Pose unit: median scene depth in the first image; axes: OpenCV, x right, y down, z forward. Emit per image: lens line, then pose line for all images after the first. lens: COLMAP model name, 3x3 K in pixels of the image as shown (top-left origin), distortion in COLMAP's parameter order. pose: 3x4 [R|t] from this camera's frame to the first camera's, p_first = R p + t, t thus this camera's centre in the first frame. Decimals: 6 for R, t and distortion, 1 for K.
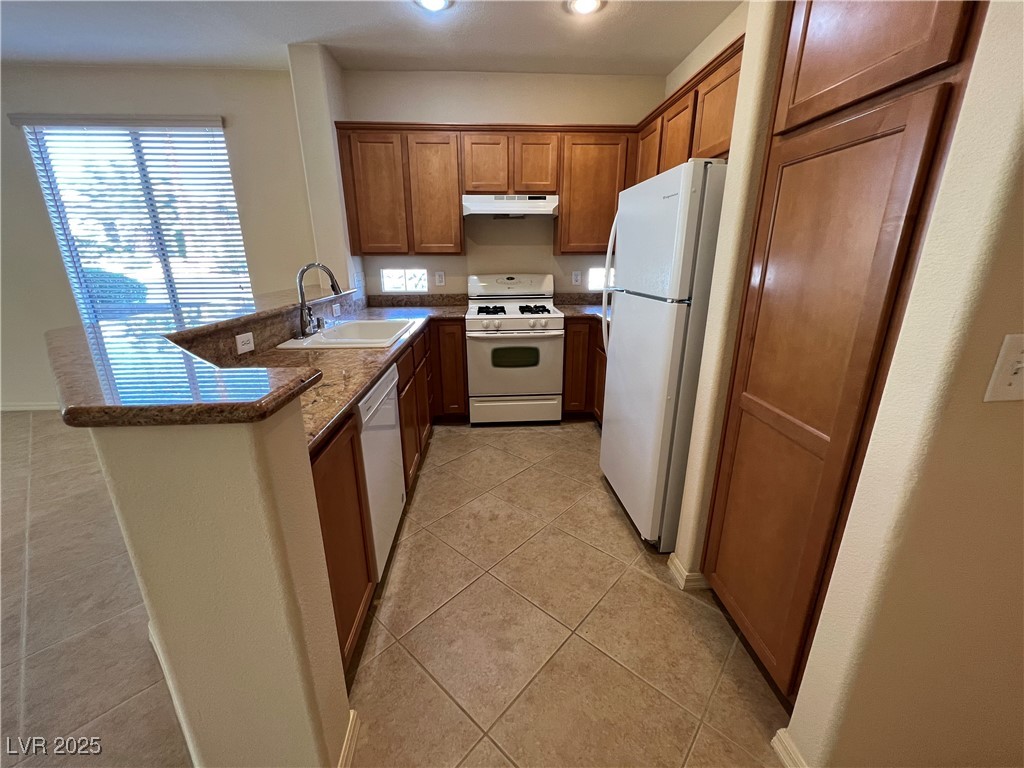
lens RADIAL K [[409.6, 0, 510.7], [0, 409.6, 380.3], [0, 0, 1]] dist [-0.002201, 0.000023]
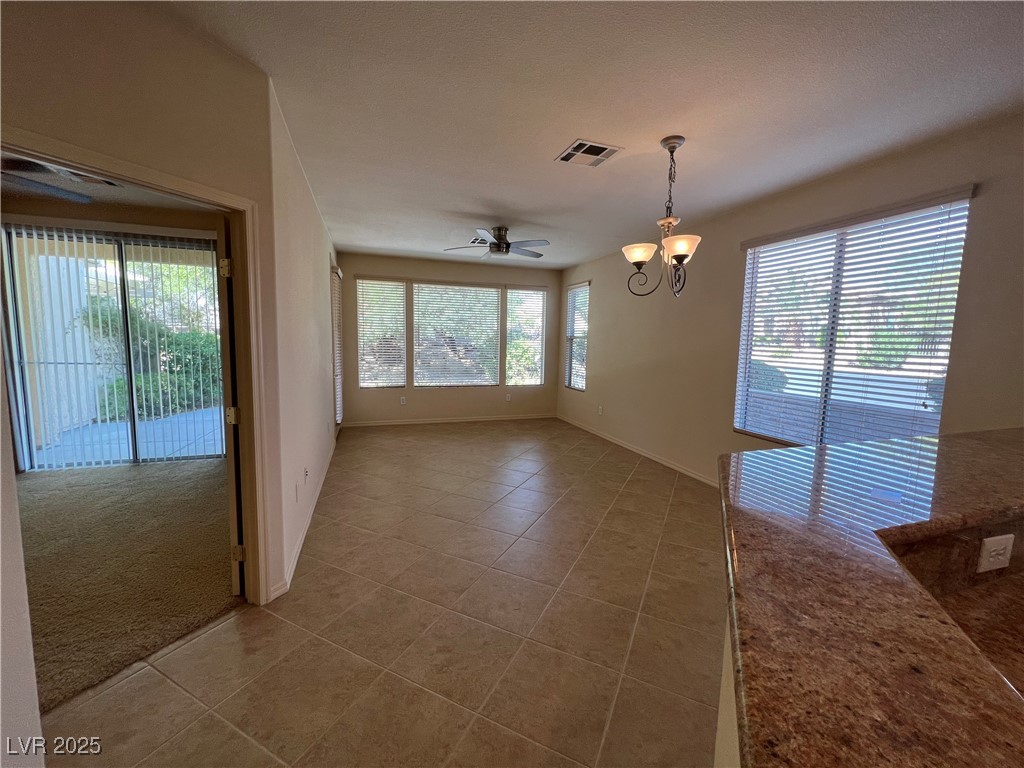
lens RADIAL K [[409.6, 0, 510.7], [0, 409.6, 380.3], [0, 0, 1]] dist [-0.002201, 0.000023]
pose [[0.269032, 0.105562, -0.957329, -0.191352], [-0.303285, 0.952694, 0.019821, -0.069408], [0.914133, 0.285011, 0.288320, 0.126044]]
